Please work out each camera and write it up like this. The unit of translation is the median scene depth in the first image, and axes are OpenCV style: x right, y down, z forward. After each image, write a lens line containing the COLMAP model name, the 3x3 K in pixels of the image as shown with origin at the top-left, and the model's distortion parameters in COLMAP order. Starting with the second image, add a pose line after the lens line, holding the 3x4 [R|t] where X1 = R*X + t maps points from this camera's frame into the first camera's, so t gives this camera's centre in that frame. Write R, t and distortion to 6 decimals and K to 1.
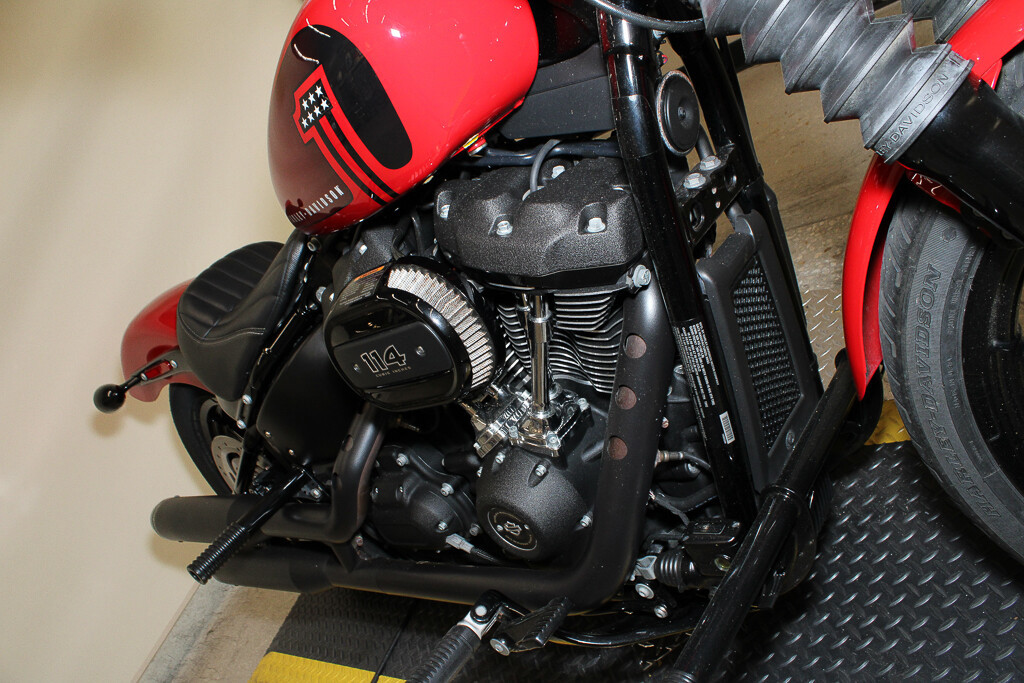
lens RADIAL K [[840.2, 0, 511.9], [0, 840.2, 350.2], [0, 0, 1]] dist [-0.151807, 0.106523]
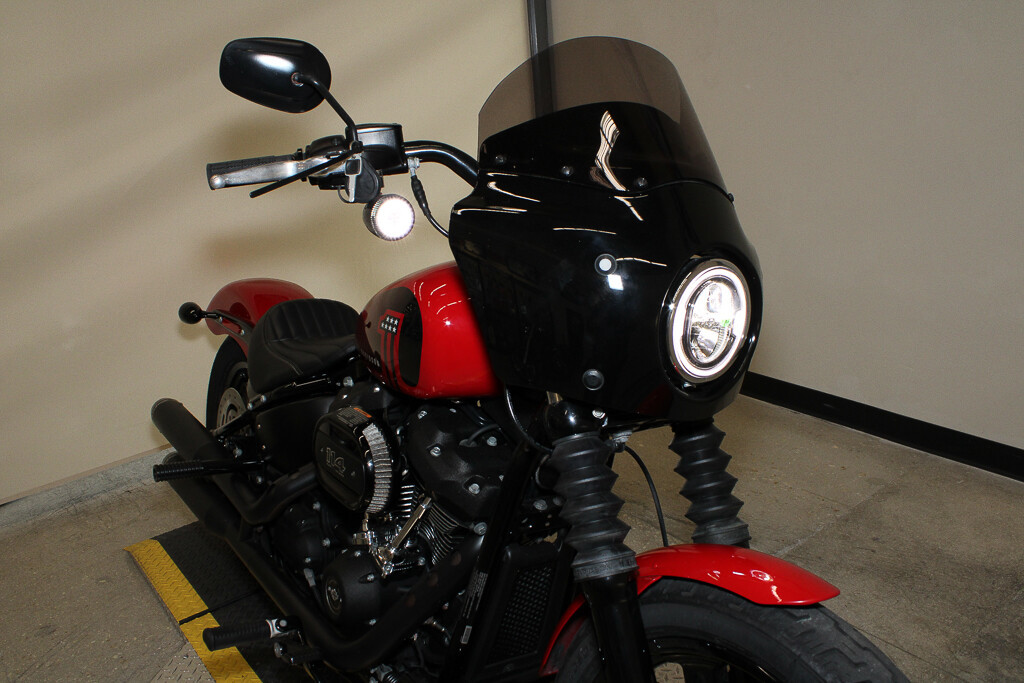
lens RADIAL K [[840.2, 0, 508.8], [0, 840.2, 361.2], [0, 0, 1]] dist [-0.151807, 0.106523]
pose [[0.775193, 0.626811, -0.078641, 0.099209], [-0.631245, 0.773427, -0.057786, -0.230923], [0.024602, 0.094437, 0.995227, -0.534350]]
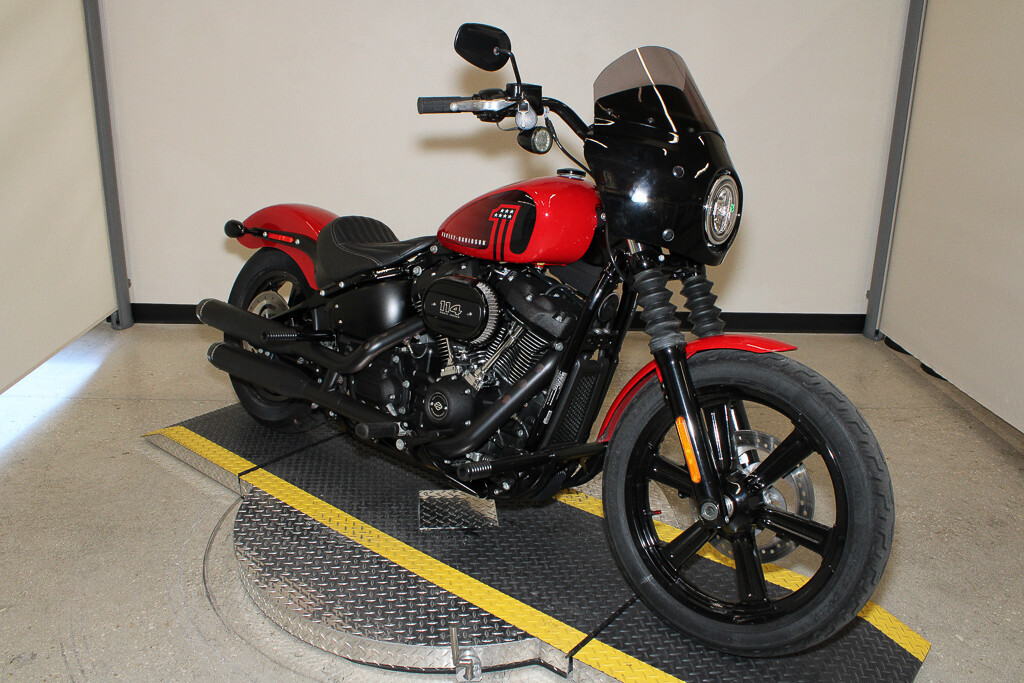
lens RADIAL K [[867.6, 0, 504.6], [0, 867.6, 342.0], [0, 0, 1]] dist [-0.092524, 0.016989]
pose [[0.760504, 0.642682, 0.092695, -0.186020], [-0.612904, 0.757629, -0.224379, 0.490855], [-0.214433, 0.113828, 0.970083, -1.261304]]
